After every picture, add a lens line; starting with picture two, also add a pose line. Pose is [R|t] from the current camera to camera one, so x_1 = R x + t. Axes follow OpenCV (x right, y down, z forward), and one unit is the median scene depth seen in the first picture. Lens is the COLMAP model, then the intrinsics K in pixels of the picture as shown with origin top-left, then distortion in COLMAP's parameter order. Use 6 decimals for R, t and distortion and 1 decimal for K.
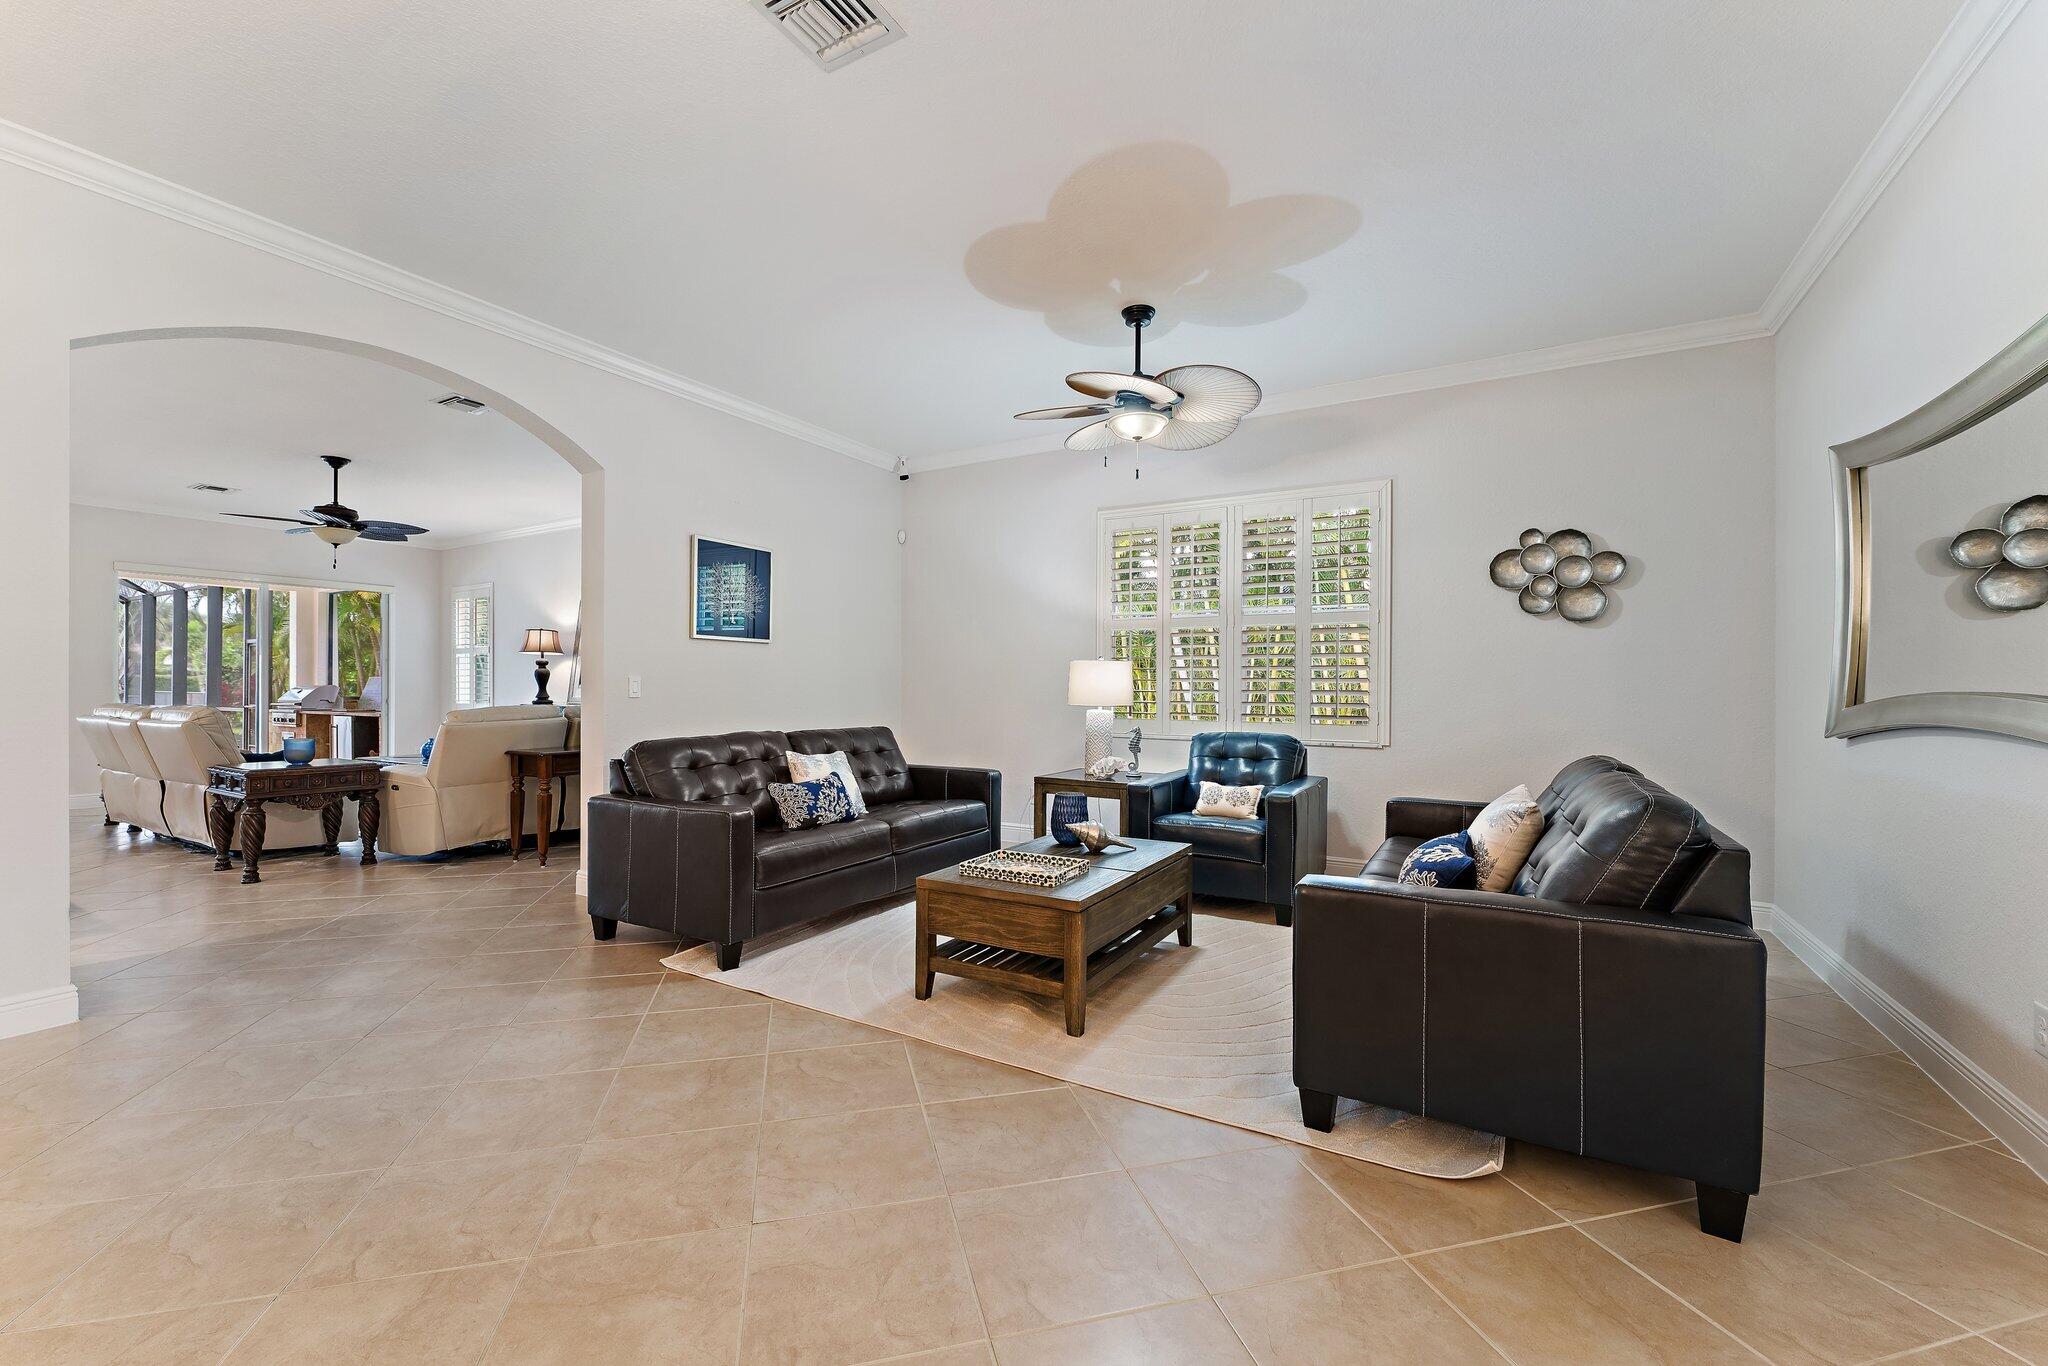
lens RADIAL K [[834.3, 0, 1017.6], [0, 834.3, 678.5], [0, 0, 1]] dist [0.000635, 0.000089]
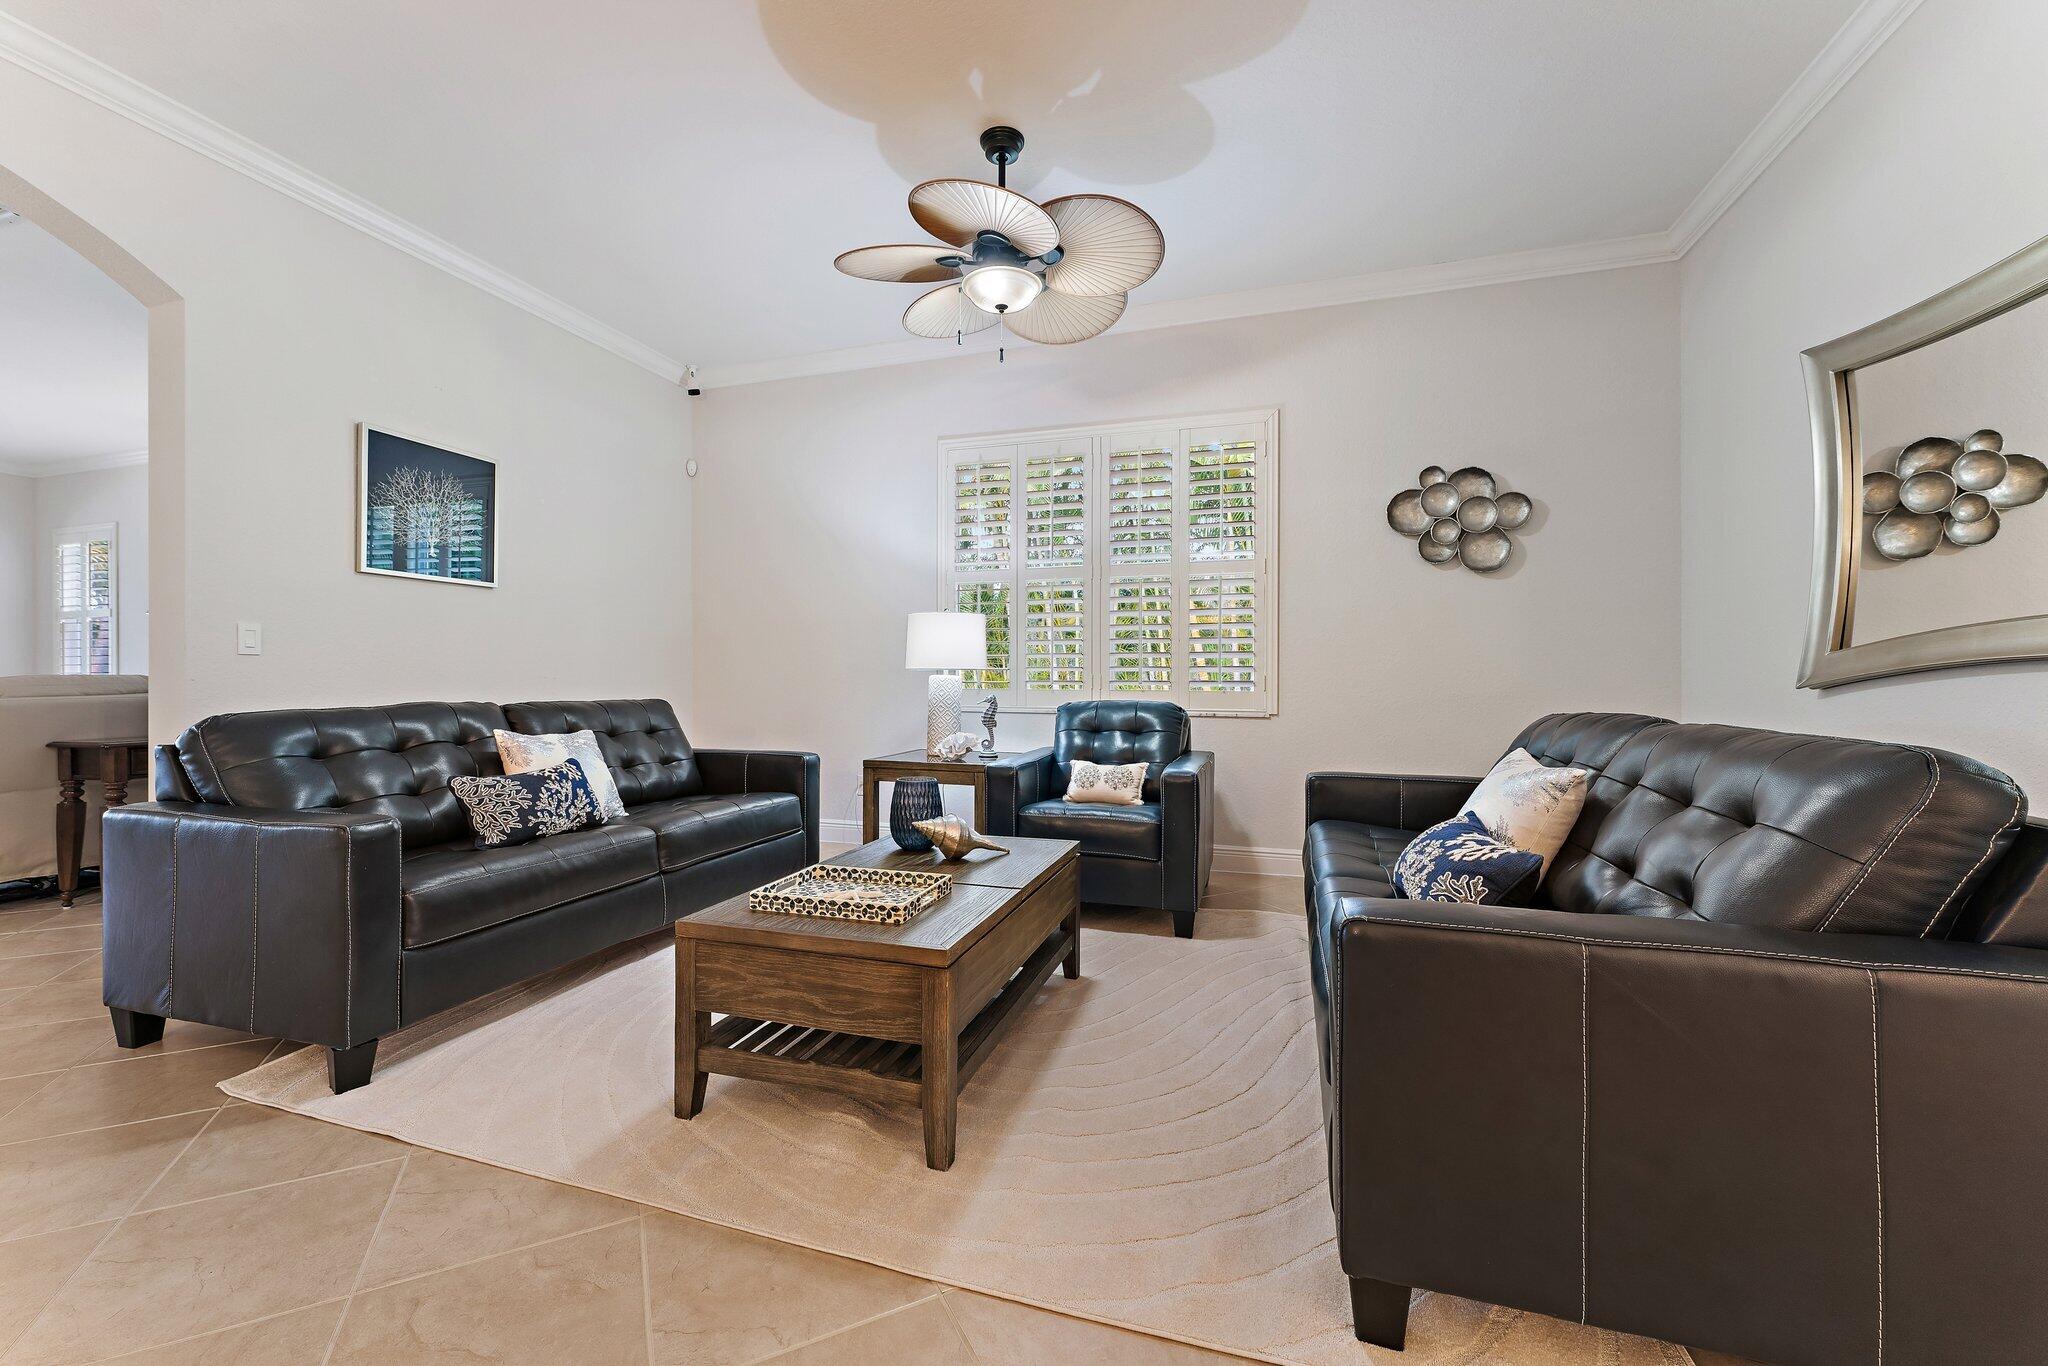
lens RADIAL K [[834.3, 0, 1017.6], [0, 834.3, 678.5], [0, 0, 1]] dist [0.000635, 0.000089]
pose [[0.978005, -0.004608, 0.208531, -0.001525], [0.001808, 0.999906, 0.013611, 0.038720], [-0.208574, -0.012935, 0.977921, 0.258947]]
